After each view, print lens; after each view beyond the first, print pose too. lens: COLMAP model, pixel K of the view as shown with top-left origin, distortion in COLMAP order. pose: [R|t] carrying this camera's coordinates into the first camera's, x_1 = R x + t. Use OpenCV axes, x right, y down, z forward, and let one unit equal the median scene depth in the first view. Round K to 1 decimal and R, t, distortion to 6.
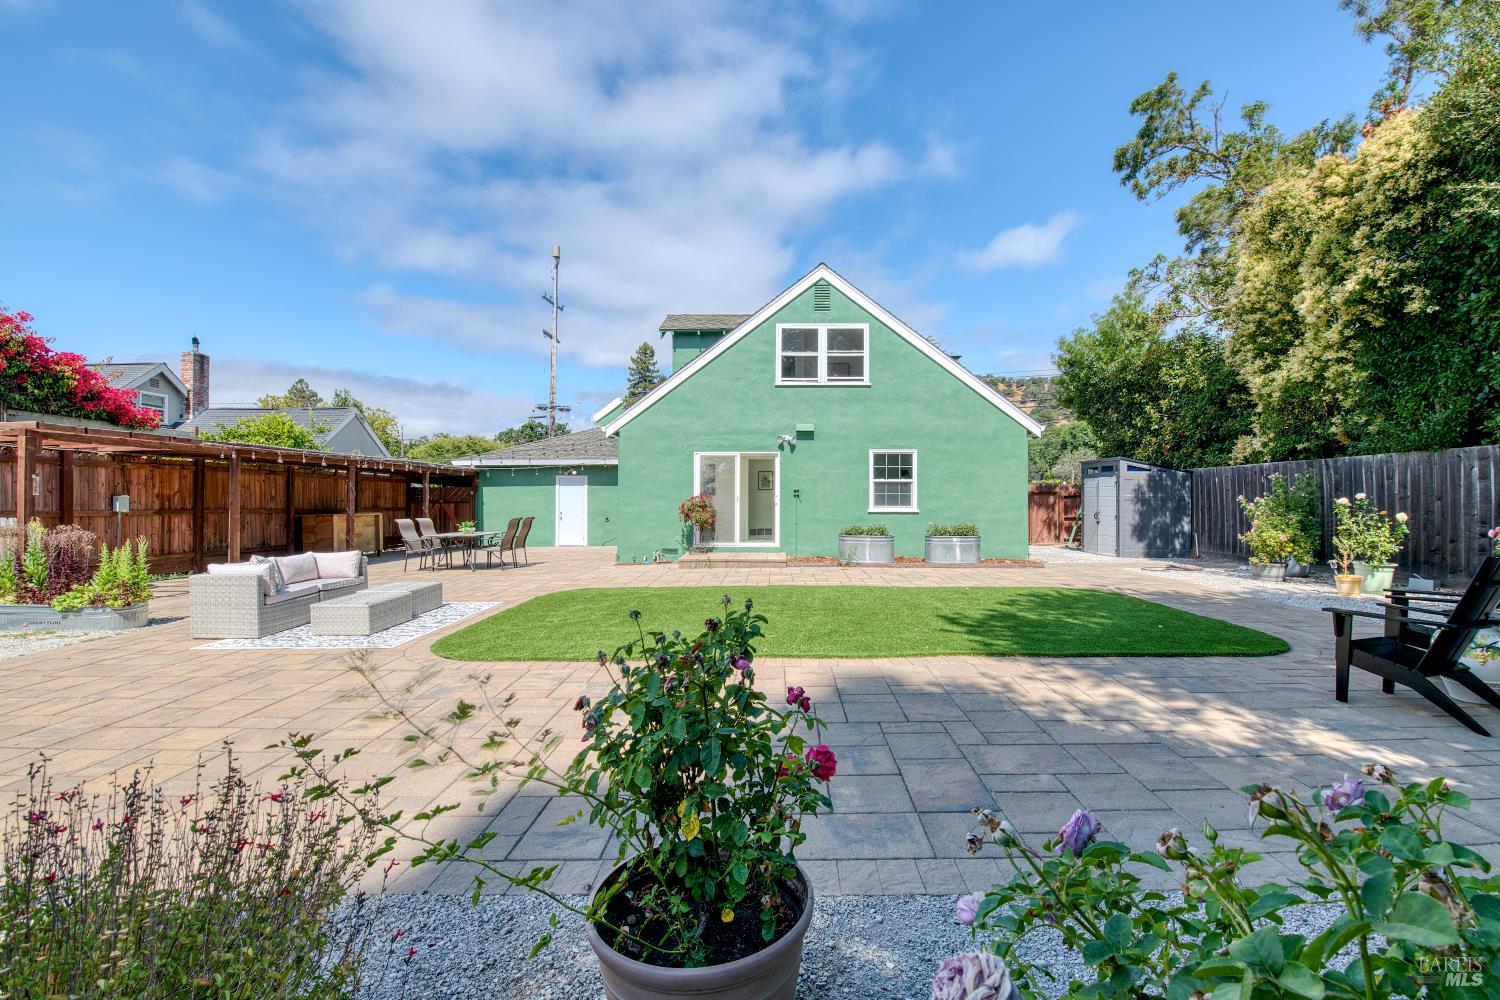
lens RADIAL K [[686.3, 0, 750.0], [0, 686.3, 500.0], [0, 0, 1]] dist [0.002358, -0.000503]
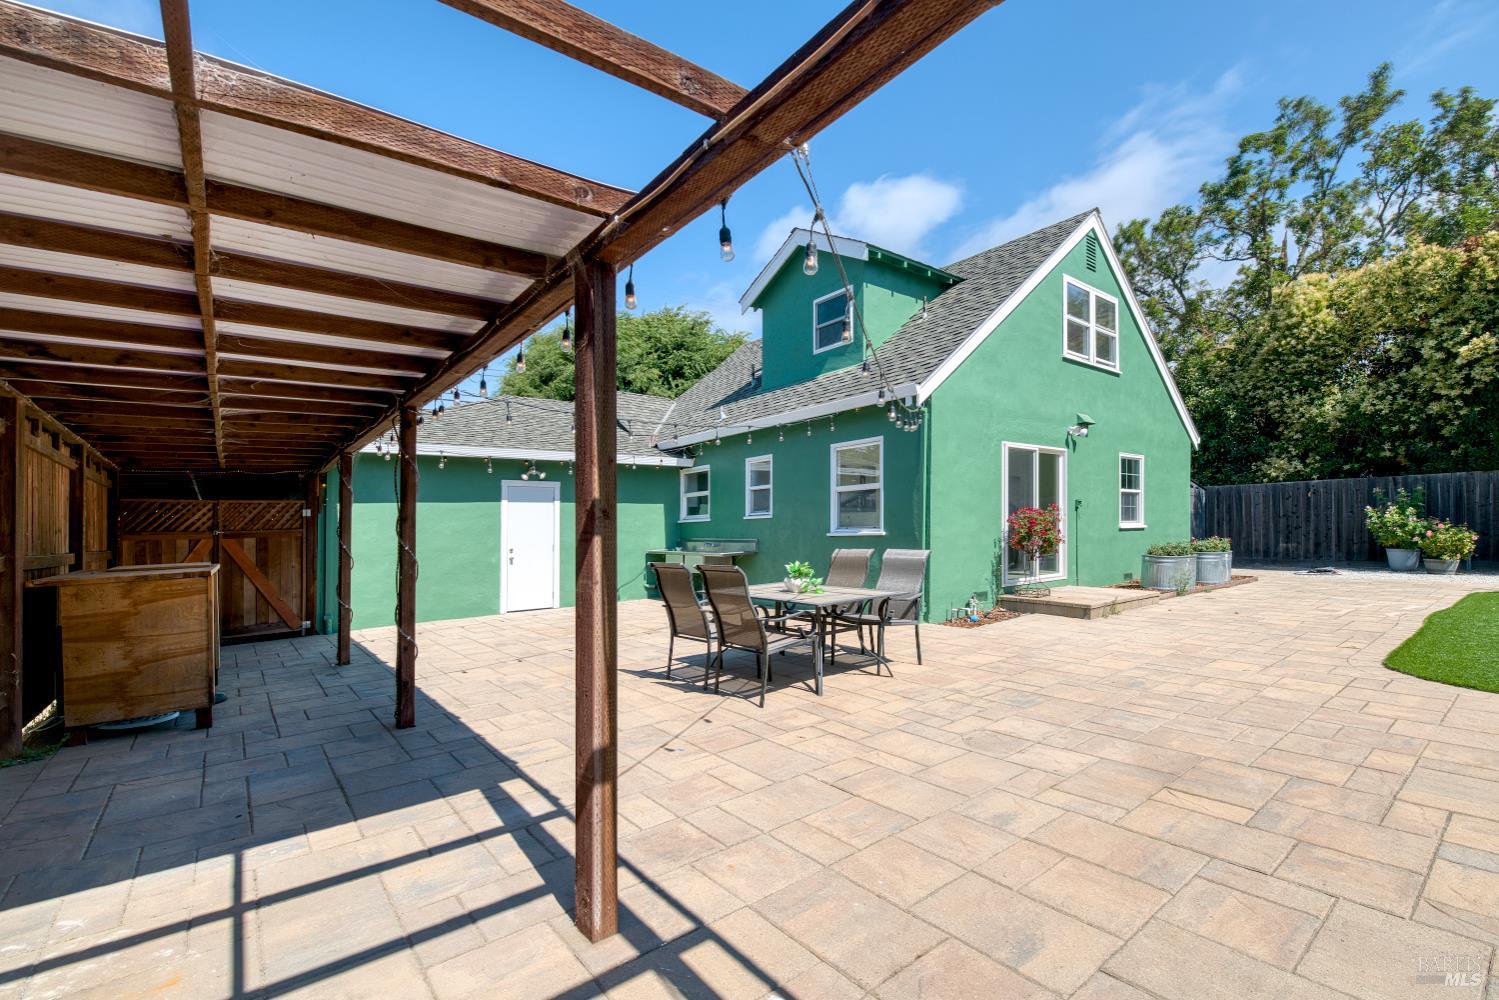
lens RADIAL K [[662.5, 0, 765.3], [0, 662.5, 532.8], [0, 0, 1]] dist [-0.000719, -0.000453]
pose [[0.763750, -0.021358, 0.645159, -0.666177], [0.019652, 0.999759, 0.009832, 0.006493], [-0.645213, 0.005169, 0.763985, 0.667801]]
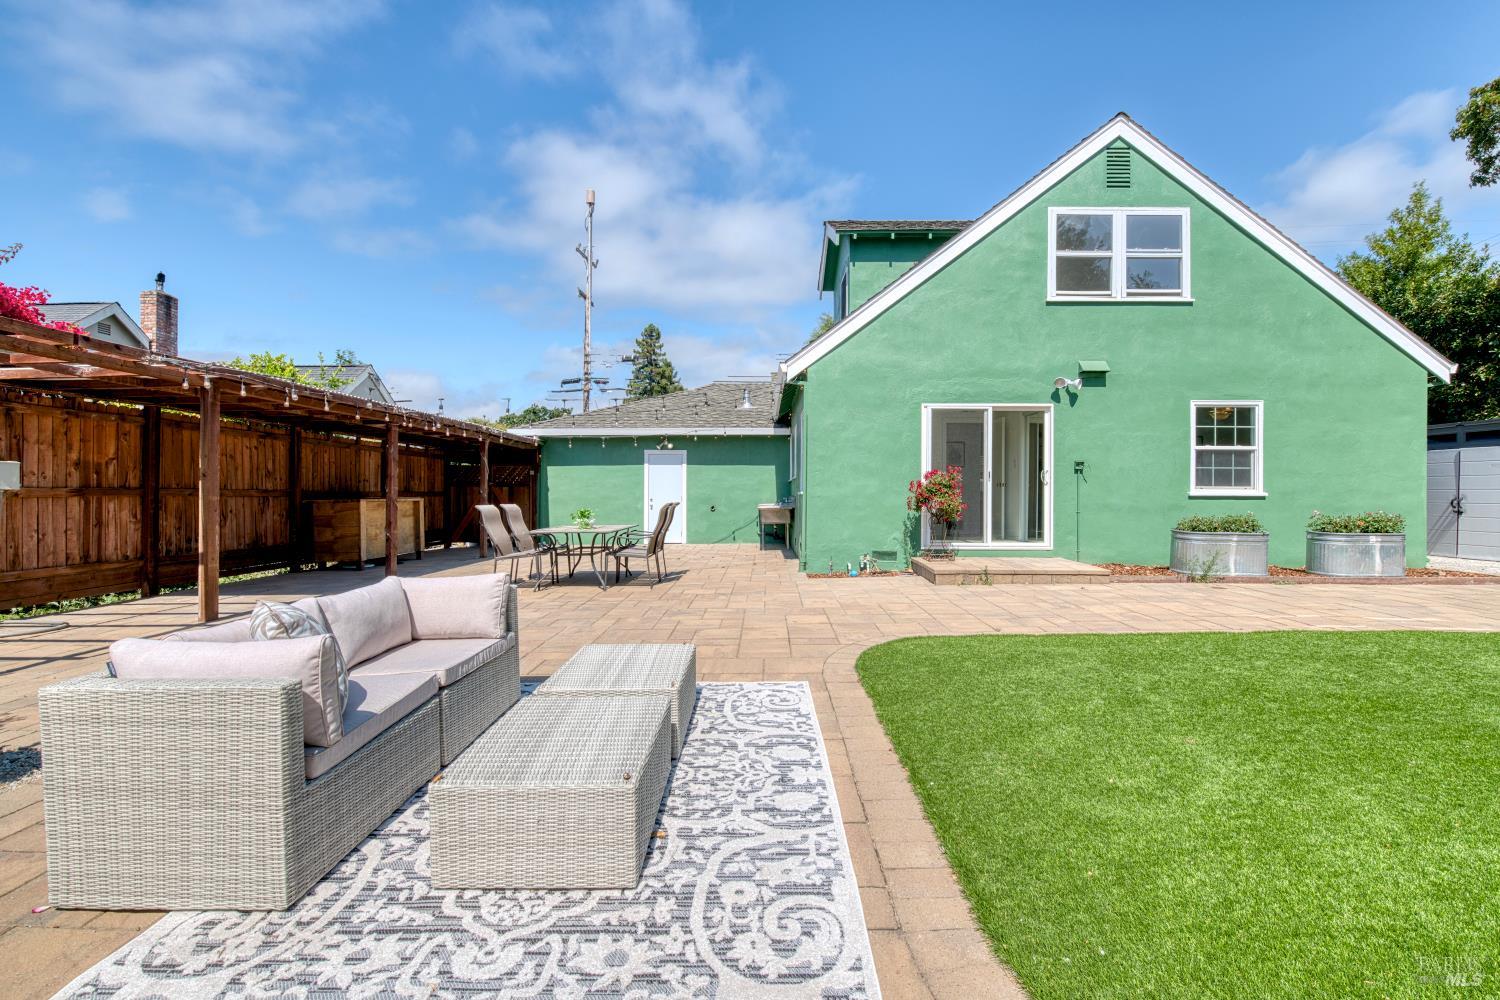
lens RADIAL K [[686.3, 0, 750.0], [0, 686.3, 500.0], [0, 0, 1]] dist [0.002358, -0.000503]
pose [[0.999813, 0.001626, 0.019263, -0.259679], [-0.001861, 0.999924, 0.012204, 0.014274], [-0.019242, -0.012238, 0.999740, 0.349577]]
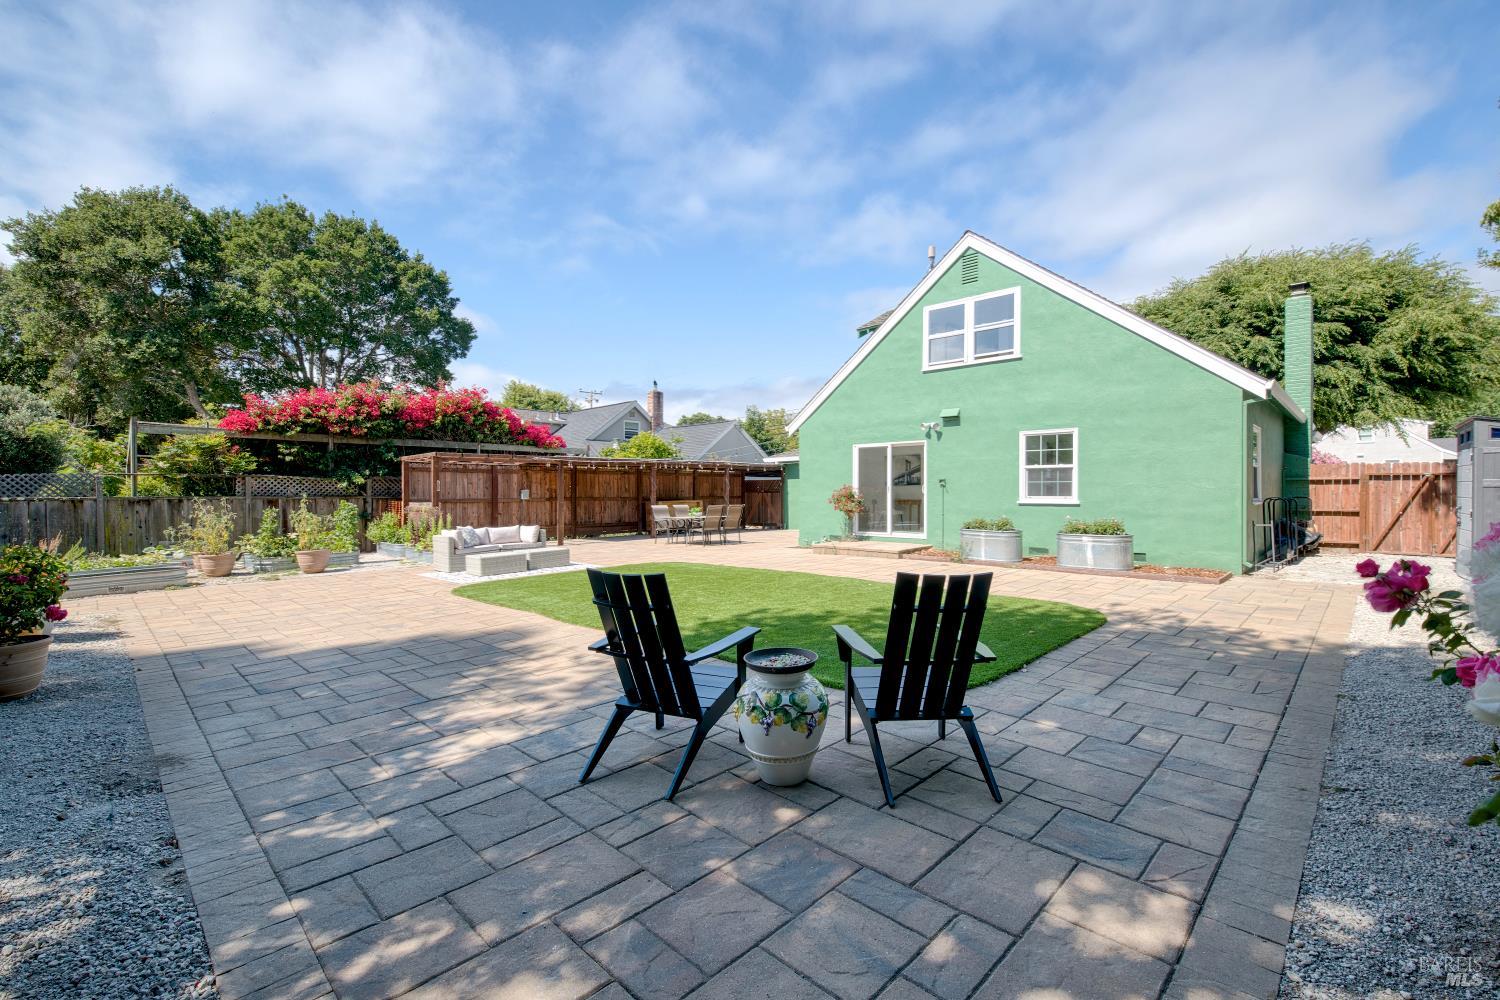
lens RADIAL K [[654.1, 0, 742.6], [0, 654.1, 500.7], [0, 0, 1]] dist [-0.001610, -0.001082]
pose [[0.727657, 0.006743, -0.685908, 0.486440], [0.007624, 0.999810, 0.017918, -0.003515], [0.685899, -0.018267, 0.727468, 0.153552]]
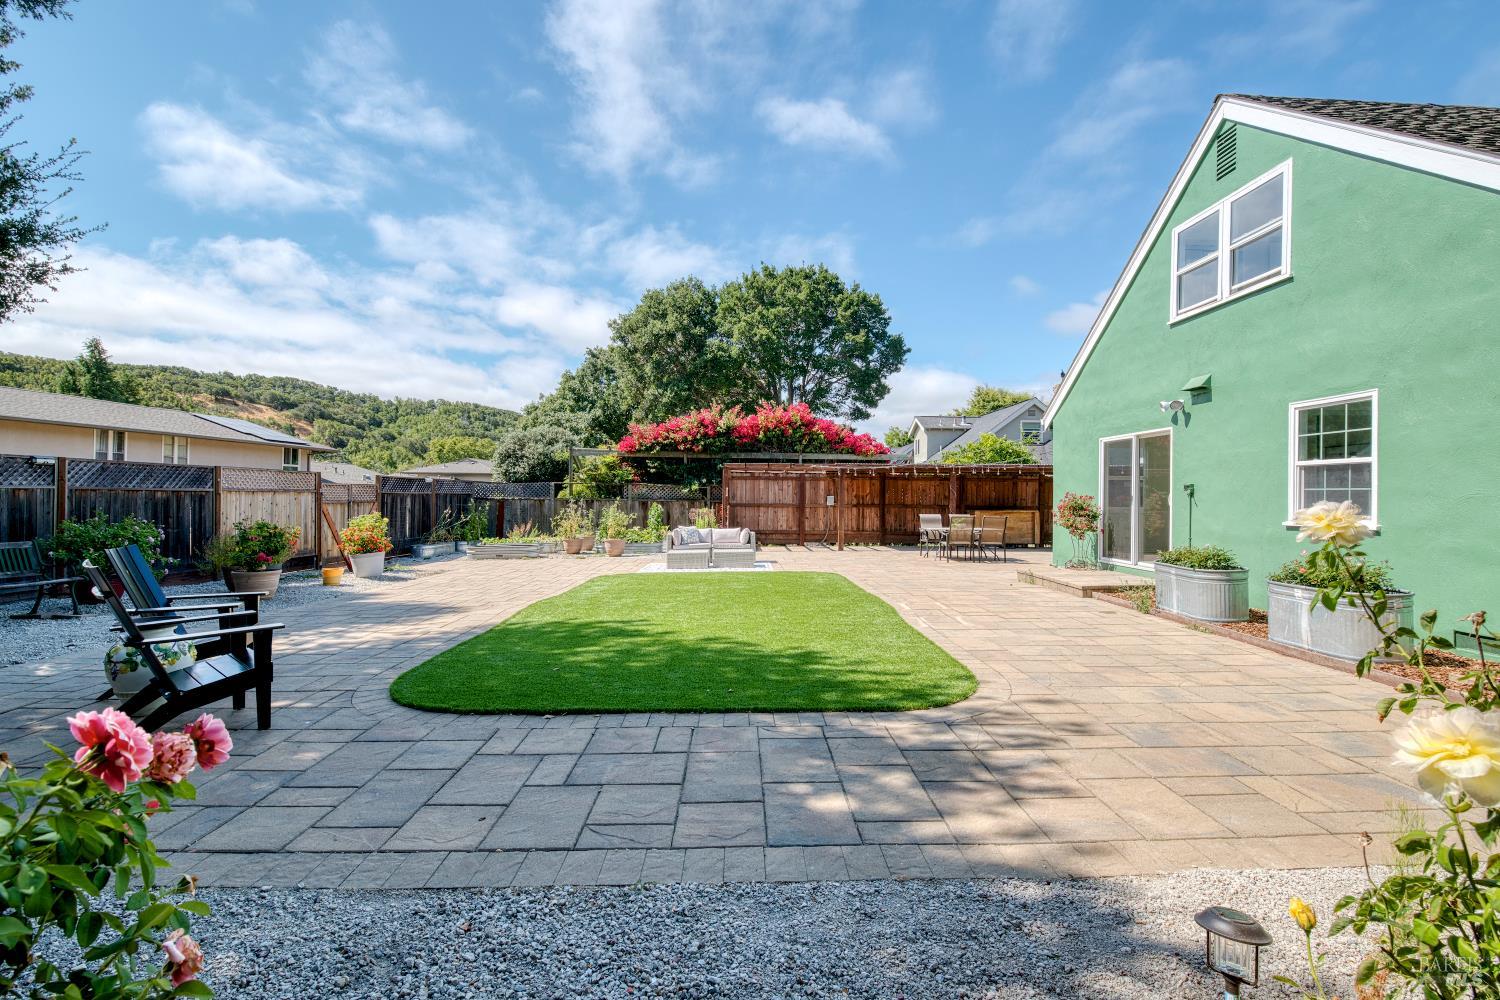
lens RADIAL K [[654.1, 0, 742.6], [0, 654.1, 500.7], [0, 0, 1]] dist [-0.001610, -0.001082]
pose [[0.040063, 0.005623, -0.999181, 0.644235], [-0.003115, 0.999980, 0.005503, -0.002537], [0.999192, 0.002892, 0.040080, 0.572224]]
